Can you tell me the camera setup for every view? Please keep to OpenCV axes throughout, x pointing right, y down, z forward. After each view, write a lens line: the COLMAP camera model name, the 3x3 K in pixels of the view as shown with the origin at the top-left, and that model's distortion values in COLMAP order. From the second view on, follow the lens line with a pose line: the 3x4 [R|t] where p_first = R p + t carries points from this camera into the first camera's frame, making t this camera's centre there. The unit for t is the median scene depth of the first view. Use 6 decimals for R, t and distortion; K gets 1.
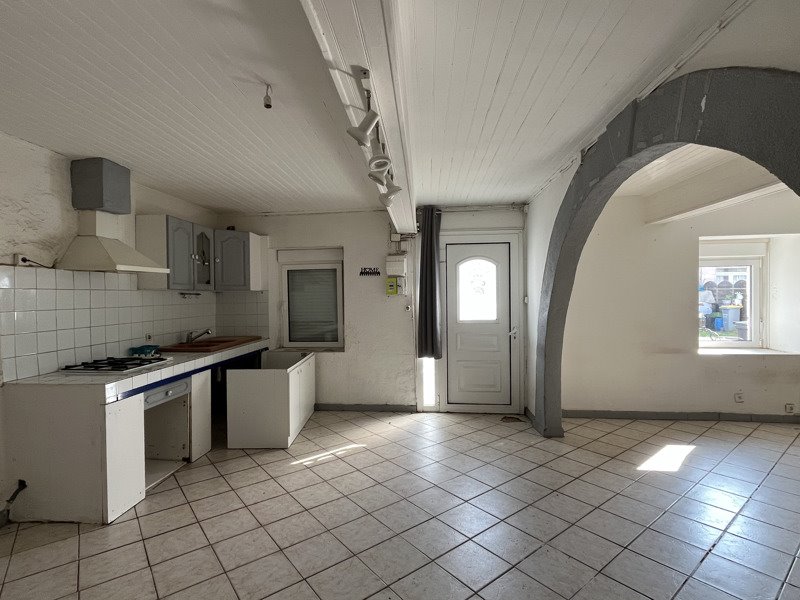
lens RADIAL K [[406.0, 0, 399.0], [0, 406.0, 298.9], [0, 0, 1]] dist [0.000703, -0.000018]
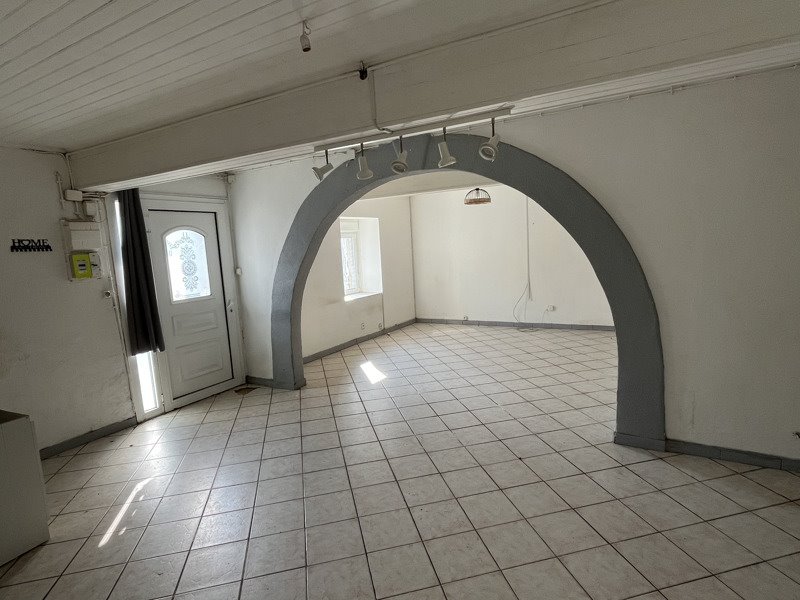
lens RADIAL K [[418.5, 0, 397.6], [0, 418.5, 299.7], [0, 0, 1]] dist [-0.001977, -0.000002]
pose [[0.421325, -0.130808, 0.897427, -0.444941], [0.057996, 0.991404, 0.117278, -0.026495], [-0.905053, 0.002635, 0.425290, 0.198838]]
